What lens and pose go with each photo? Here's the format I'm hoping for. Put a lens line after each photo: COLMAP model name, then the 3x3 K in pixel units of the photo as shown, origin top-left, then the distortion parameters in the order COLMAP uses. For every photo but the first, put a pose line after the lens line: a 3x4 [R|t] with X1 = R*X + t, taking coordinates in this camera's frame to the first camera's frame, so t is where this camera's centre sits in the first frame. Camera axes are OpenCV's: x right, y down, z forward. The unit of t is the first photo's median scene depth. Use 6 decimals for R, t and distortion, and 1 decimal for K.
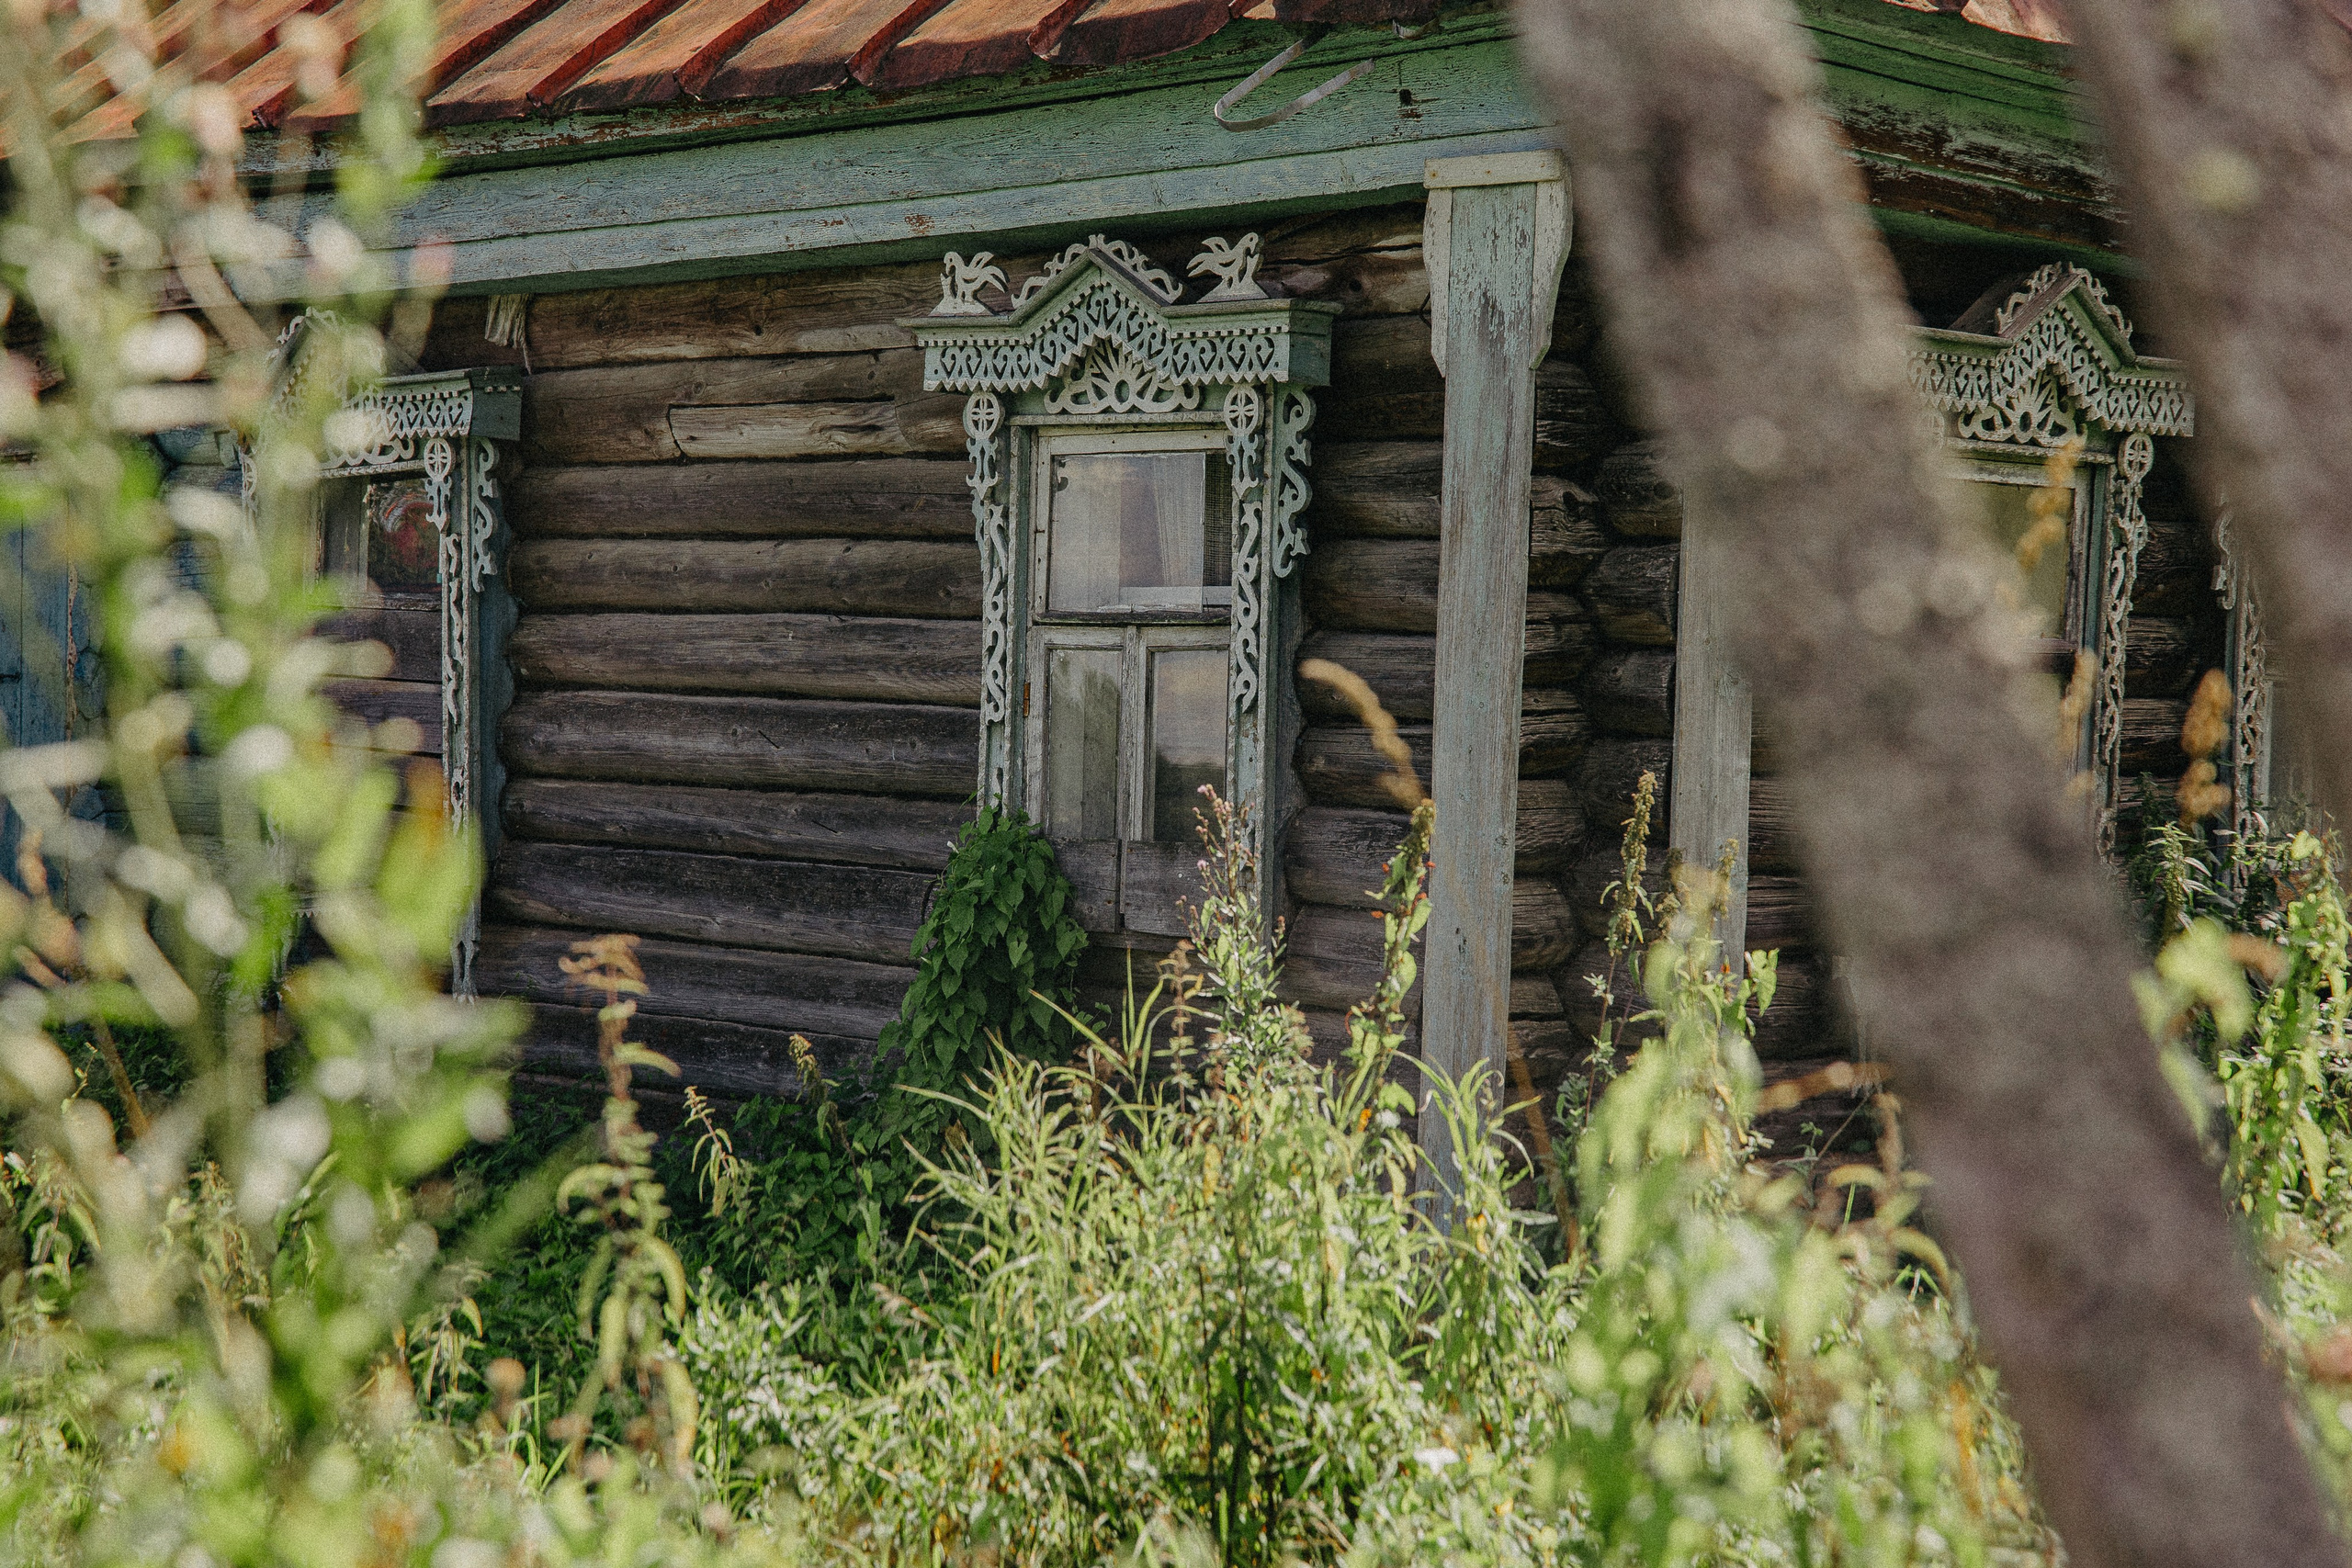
lens RADIAL K [[4611.3, 0, 1176.0], [0, 4611.3, 784.0], [0, 0, 1]] dist [0.003219, 0.216916]
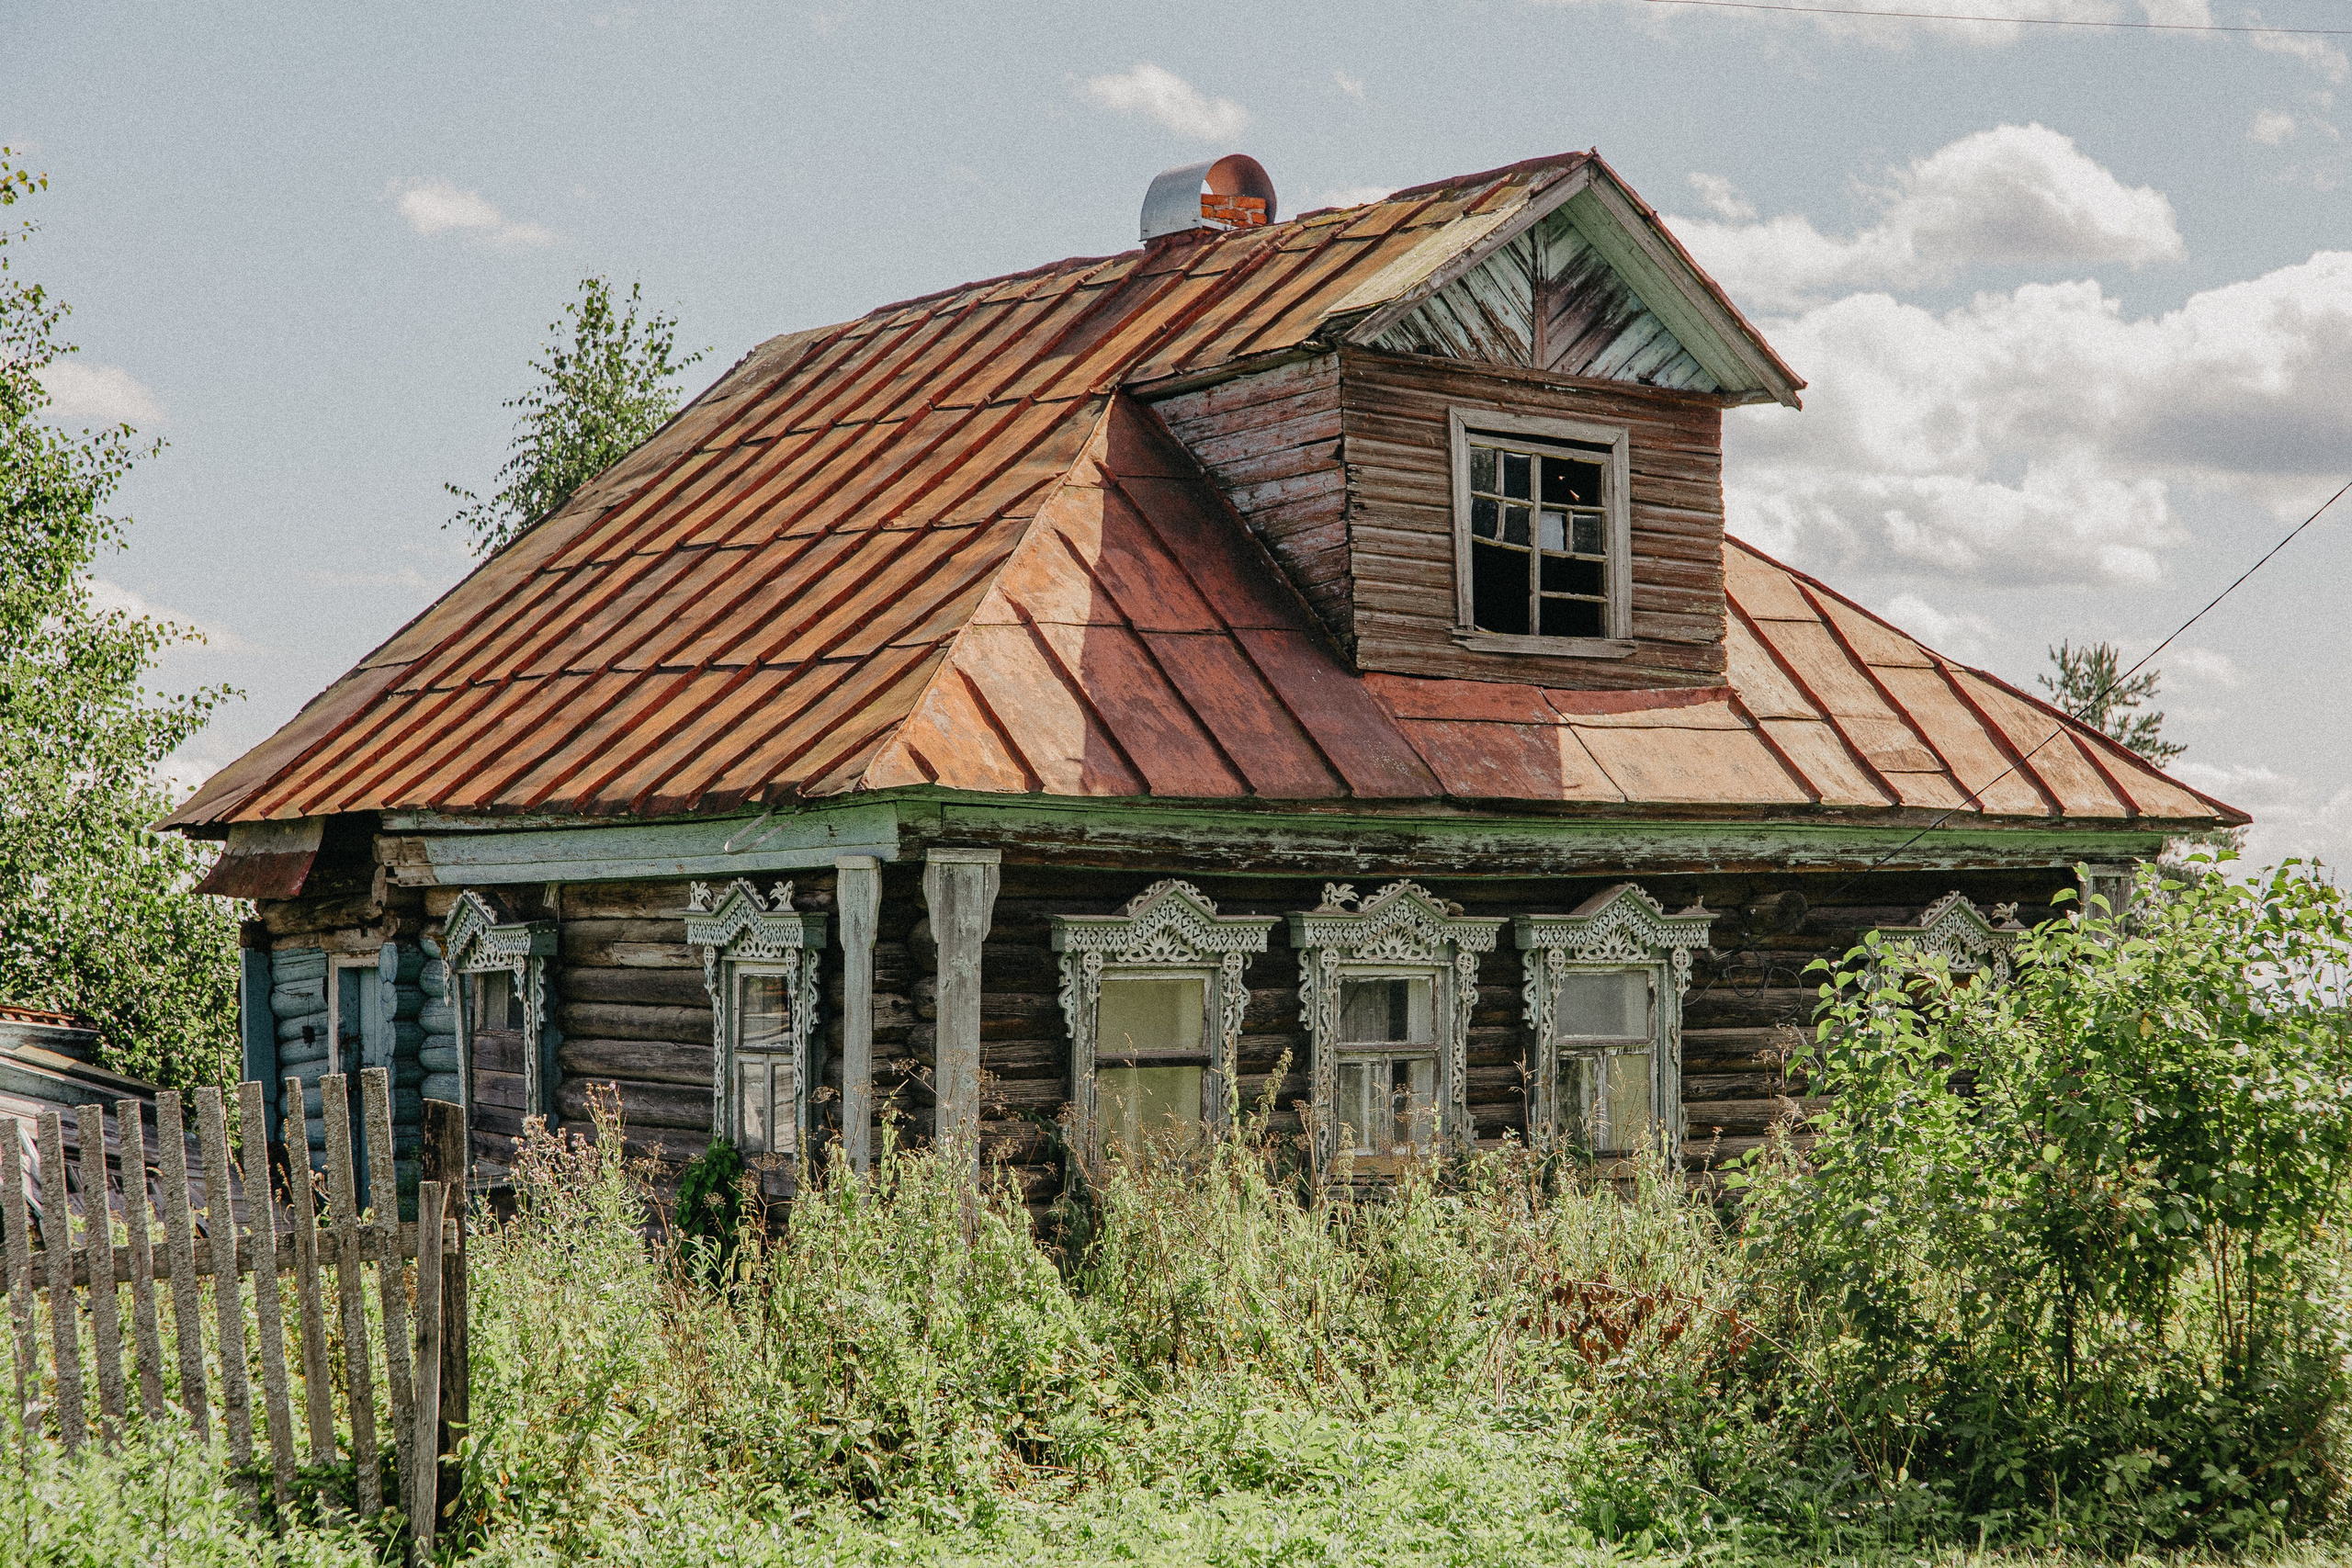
lens RADIAL K [[5345.4, 0, 1176.0], [0, 5345.4, 784.0], [0, 0, 1]] dist [0.096509, 0.341678]
pose [[0.975550, -0.028176, -0.217964, 0.729950], [0.019053, 0.998857, -0.043848, -0.046473], [0.218950, 0.038623, 0.974971, -1.423552]]
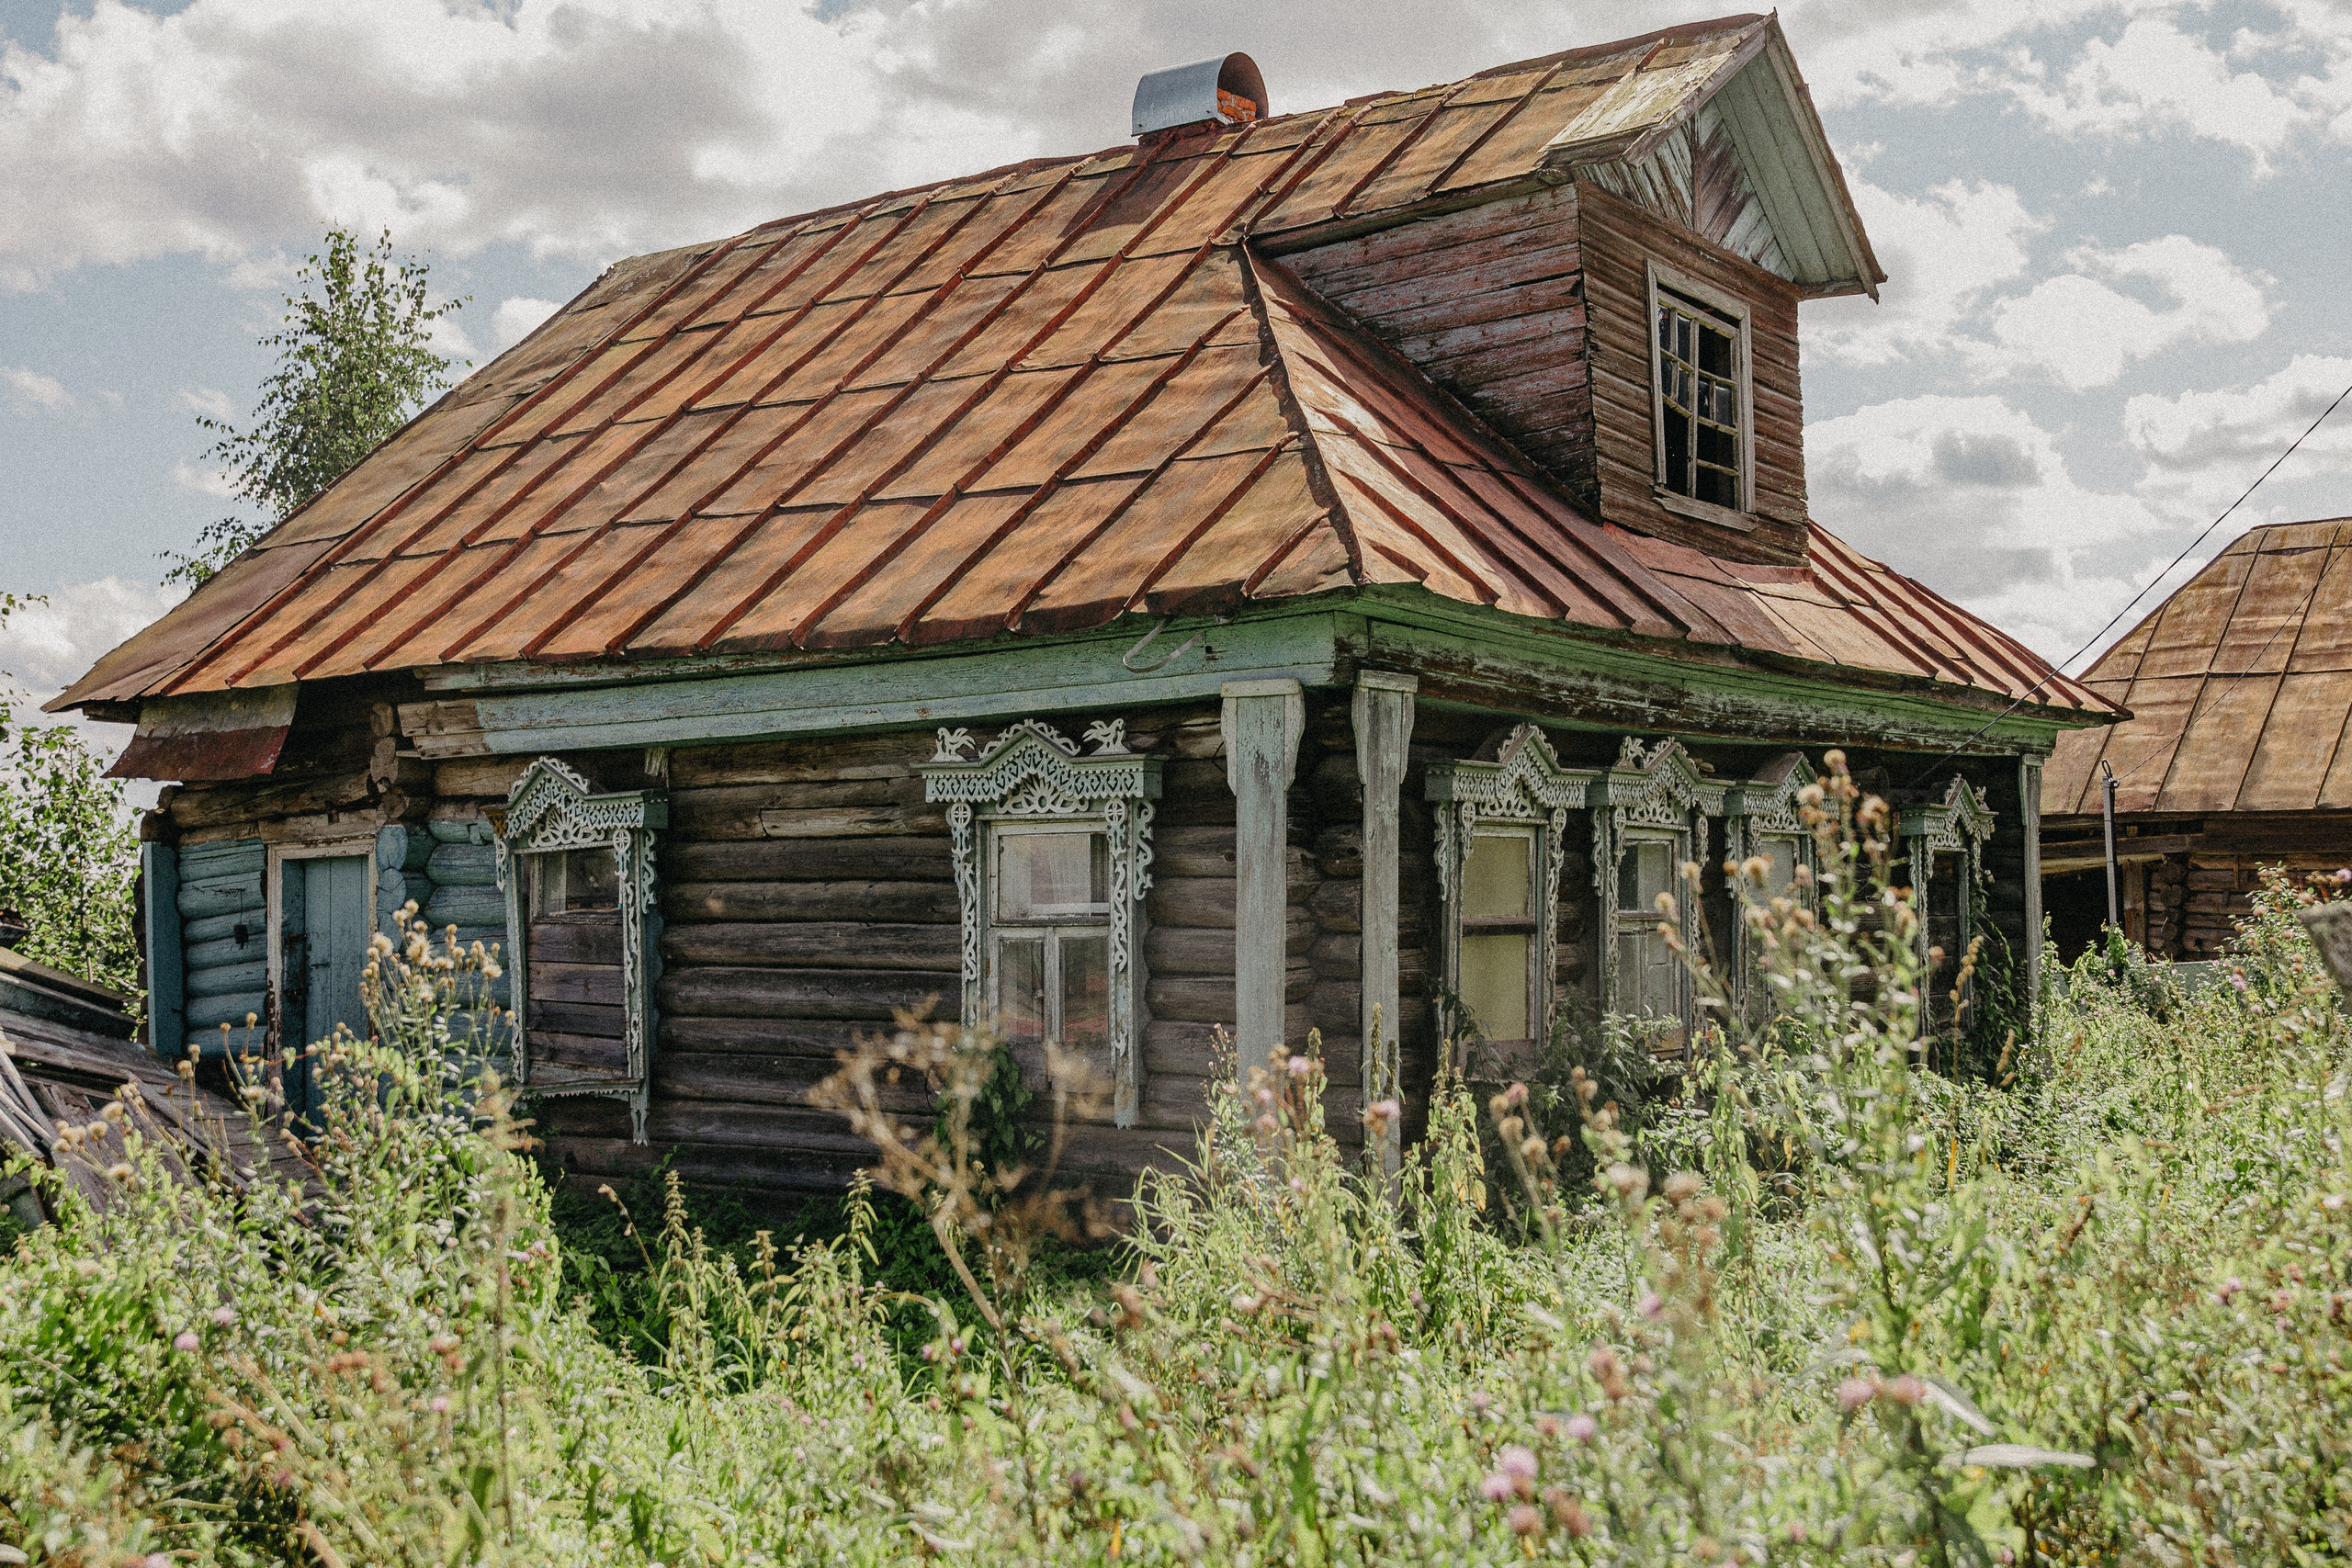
lens RADIAL K [[2880.5, 0, 1176.0], [0, 2880.5, 784.0], [0, 0, 1]] dist [-0.004439, -0.009212]
pose [[0.986126, -0.025308, 0.164055, -0.147563], [0.035335, 0.997663, -0.058488, -0.021708], [-0.162191, 0.063474, 0.984716, -0.158009]]
